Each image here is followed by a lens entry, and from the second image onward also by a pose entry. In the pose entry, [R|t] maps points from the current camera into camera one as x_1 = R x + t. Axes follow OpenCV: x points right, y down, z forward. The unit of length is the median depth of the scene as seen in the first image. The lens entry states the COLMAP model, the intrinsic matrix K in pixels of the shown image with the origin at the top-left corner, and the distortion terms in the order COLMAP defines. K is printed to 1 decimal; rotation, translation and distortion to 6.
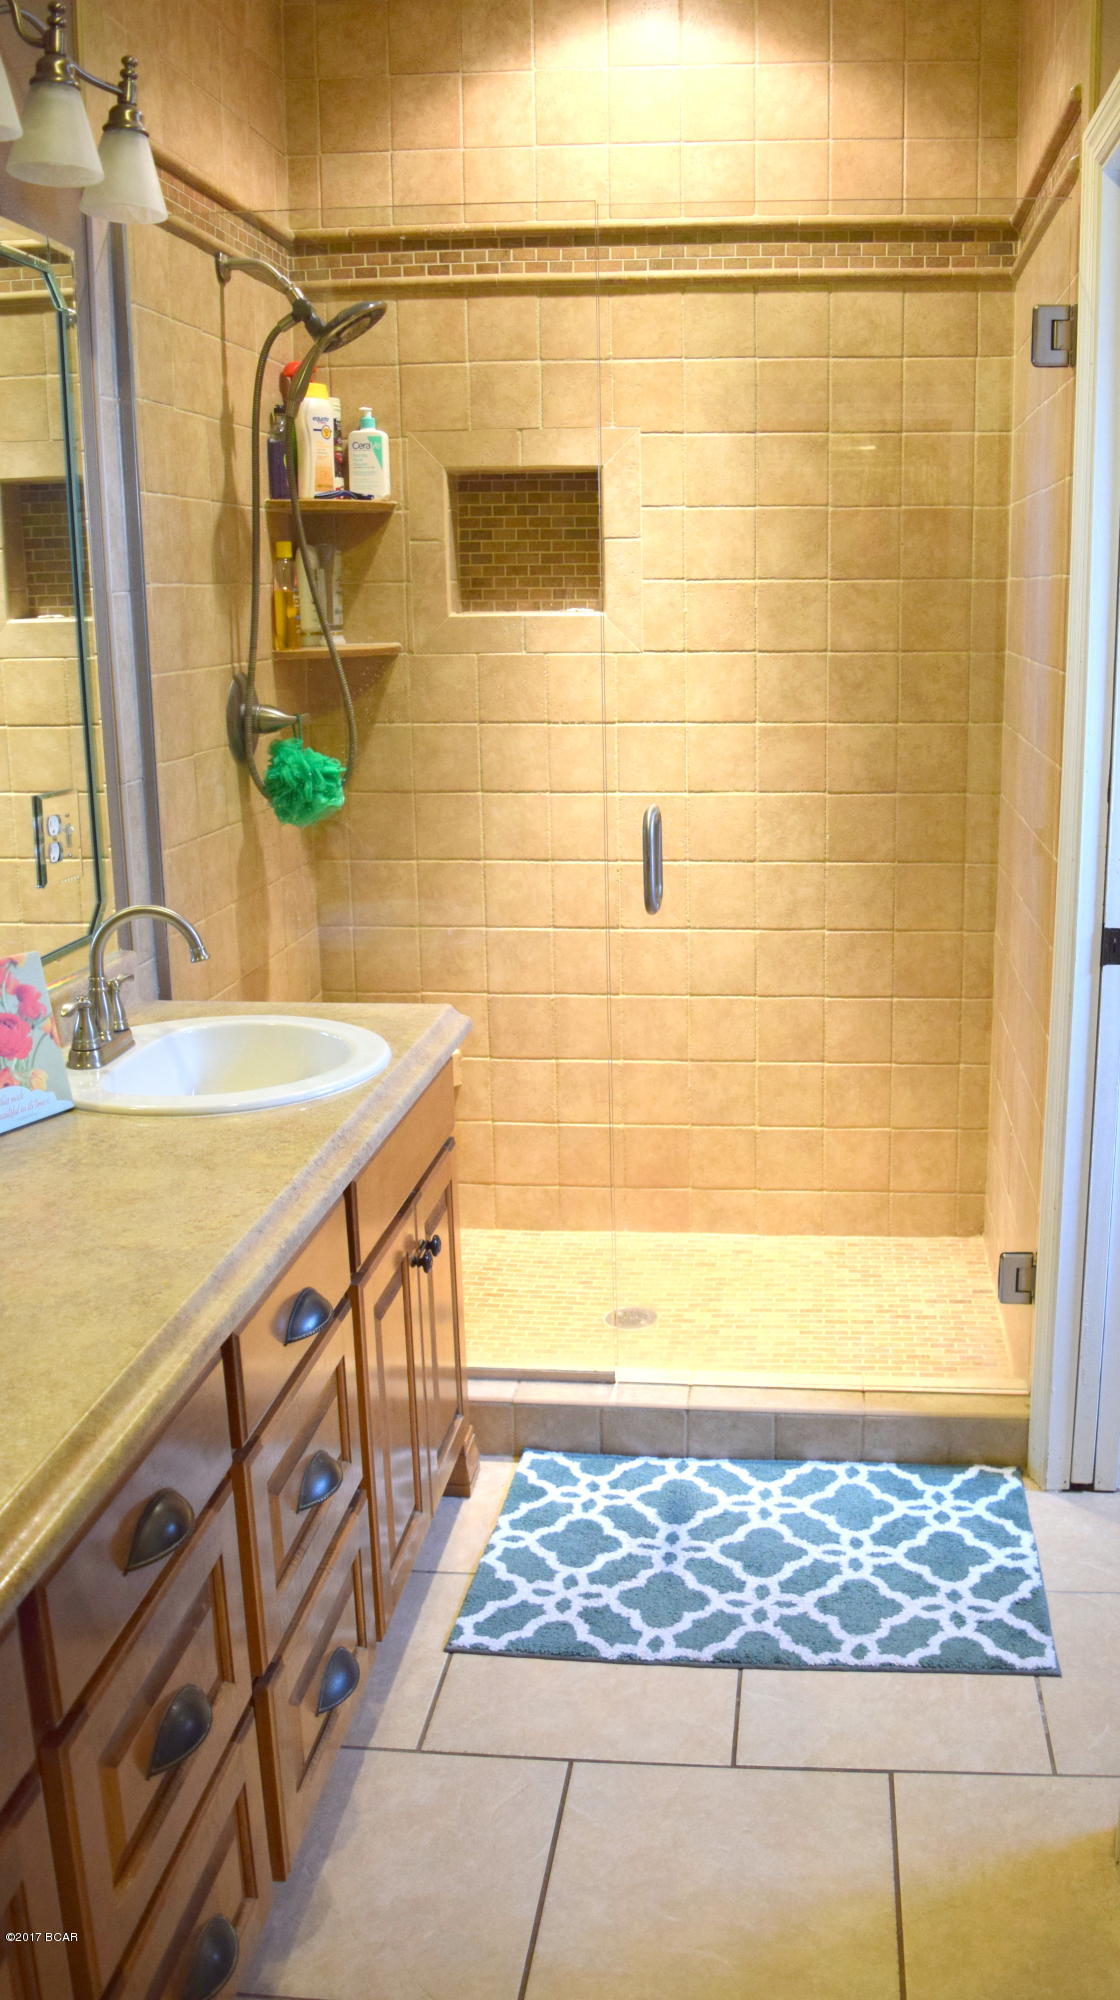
lens RADIAL K [[1750.3, 0, 560.0], [0, 1750.3, 1000.0], [0, 0, 1]] dist [-0.119417, 0.014356]
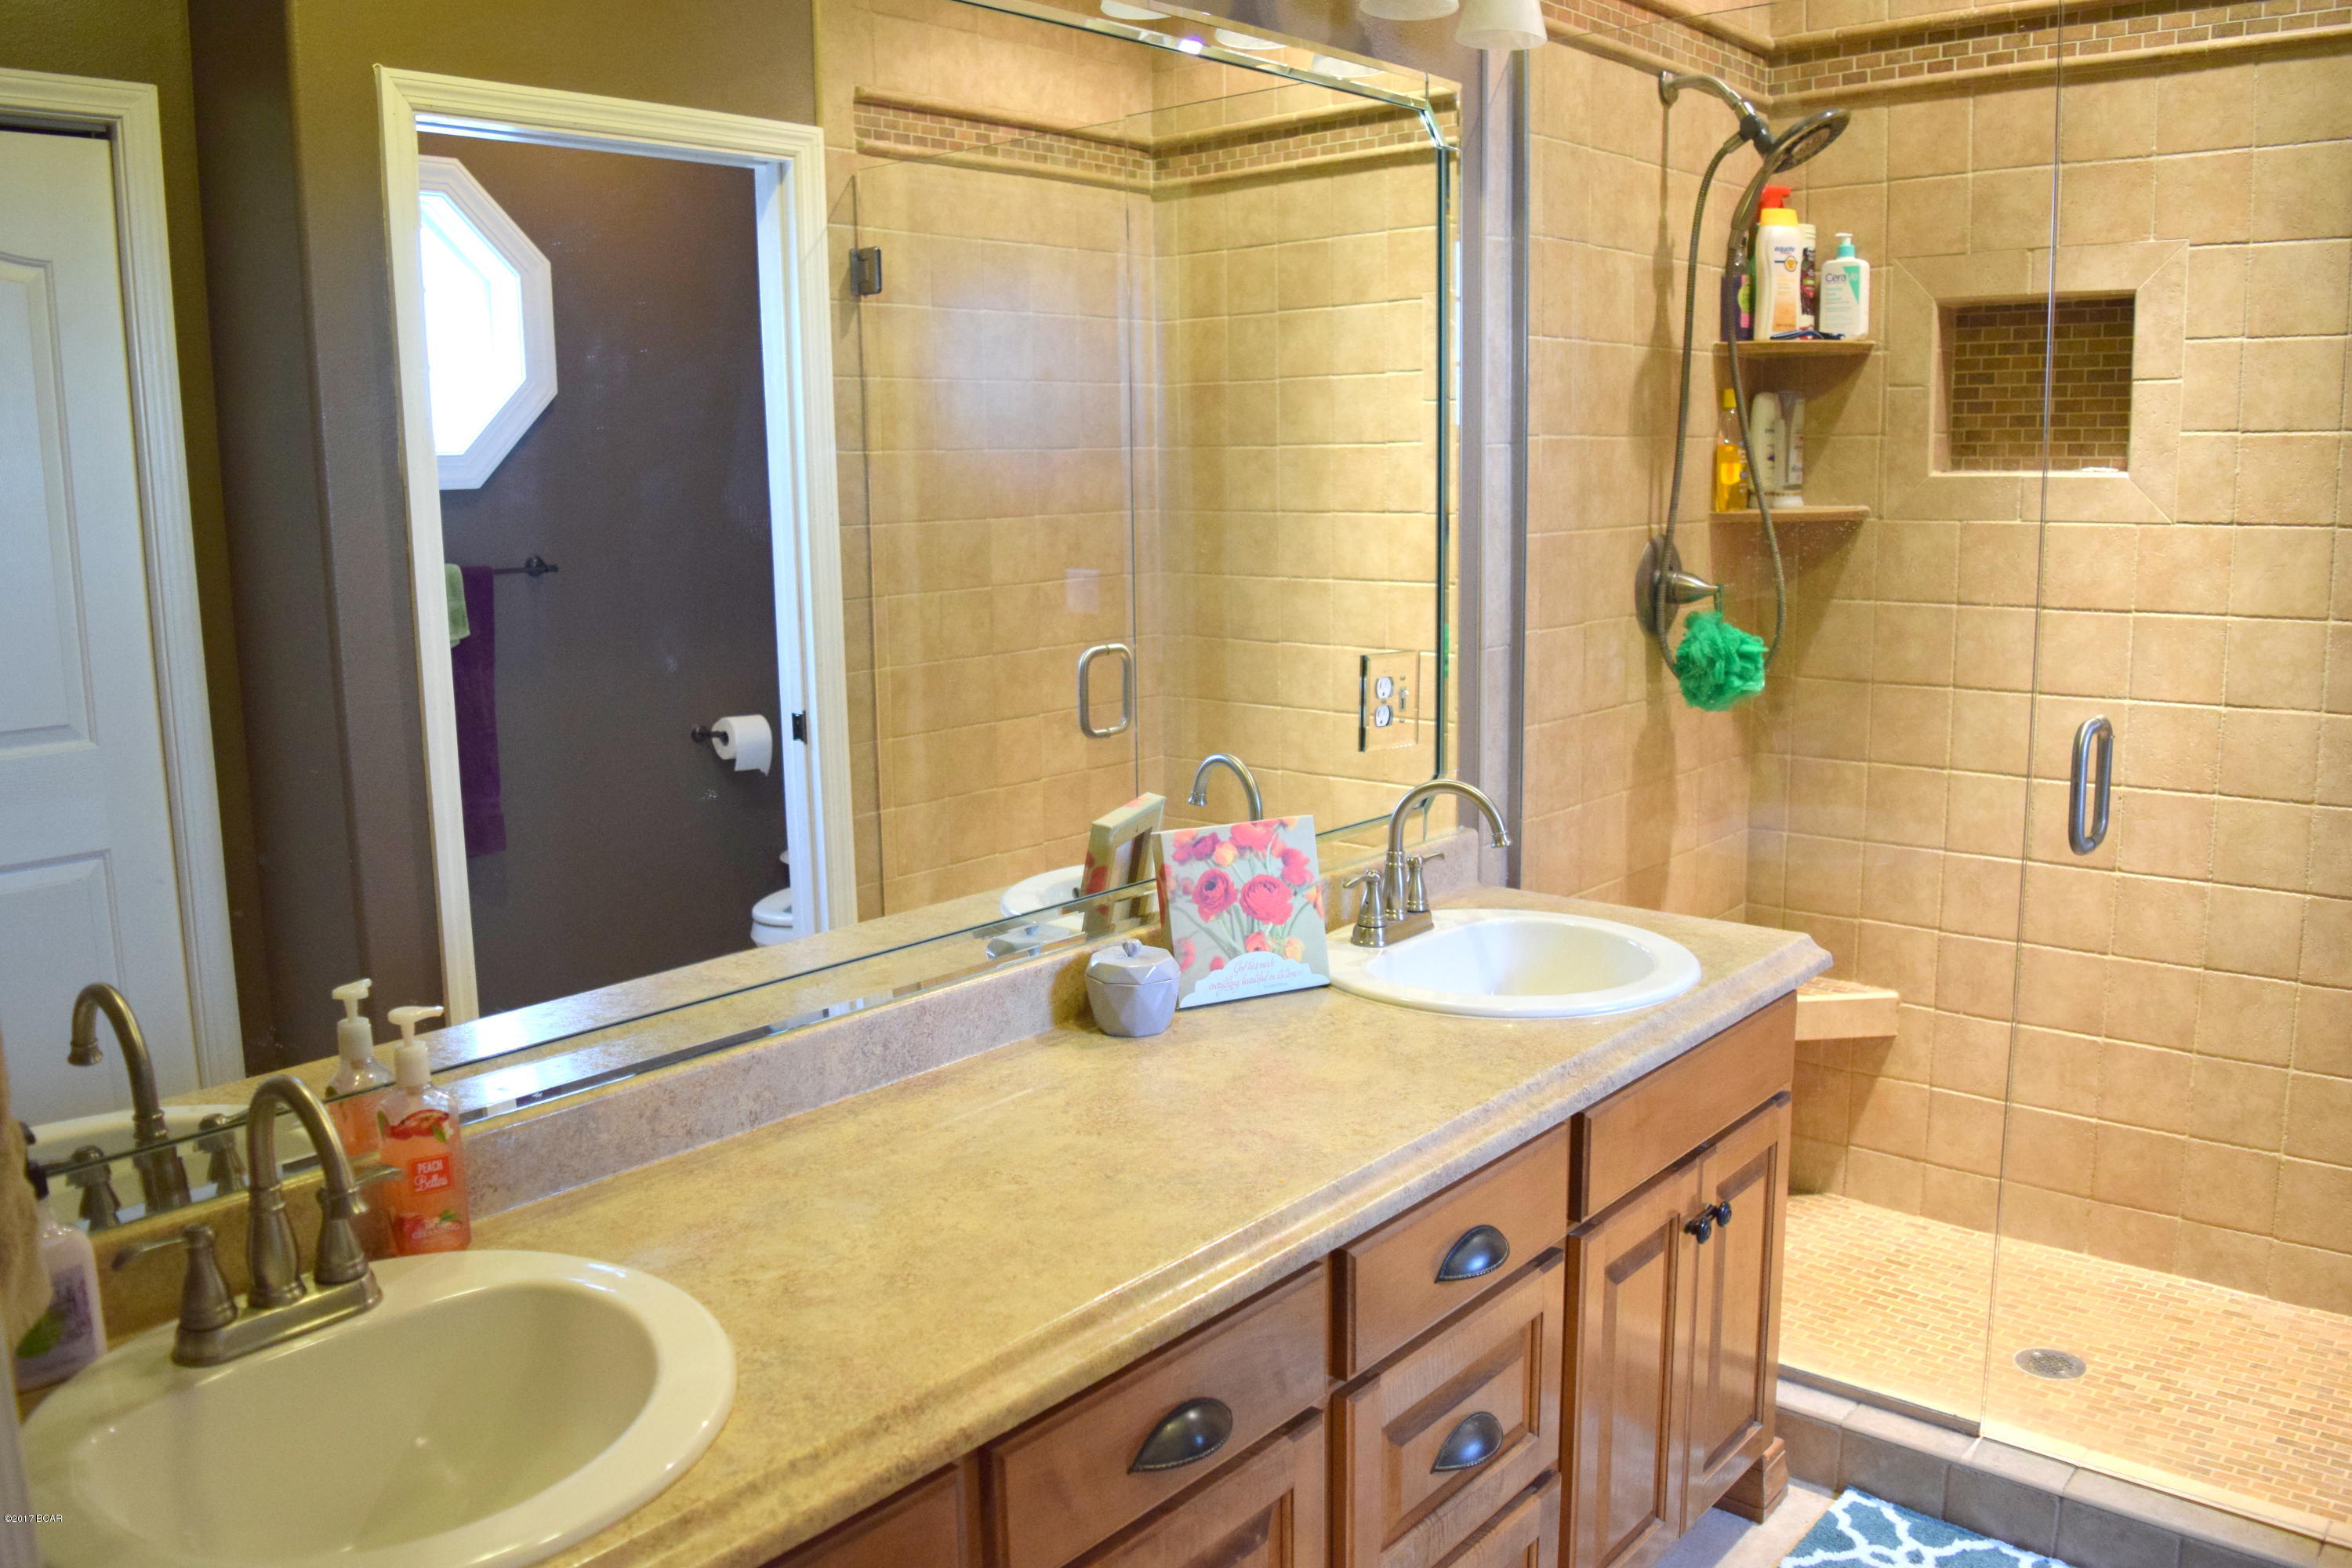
lens RADIAL K [[1850.5, 0, 1176.0], [0, 1850.5, 784.0], [0, 0, 1]] dist [-0.112309, 0.028339]
pose [[0.794328, 0.094324, -0.600122, 0.190115], [-0.125460, 0.992047, -0.010135, -0.019547], [0.594393, 0.083342, 0.799844, 0.102227]]
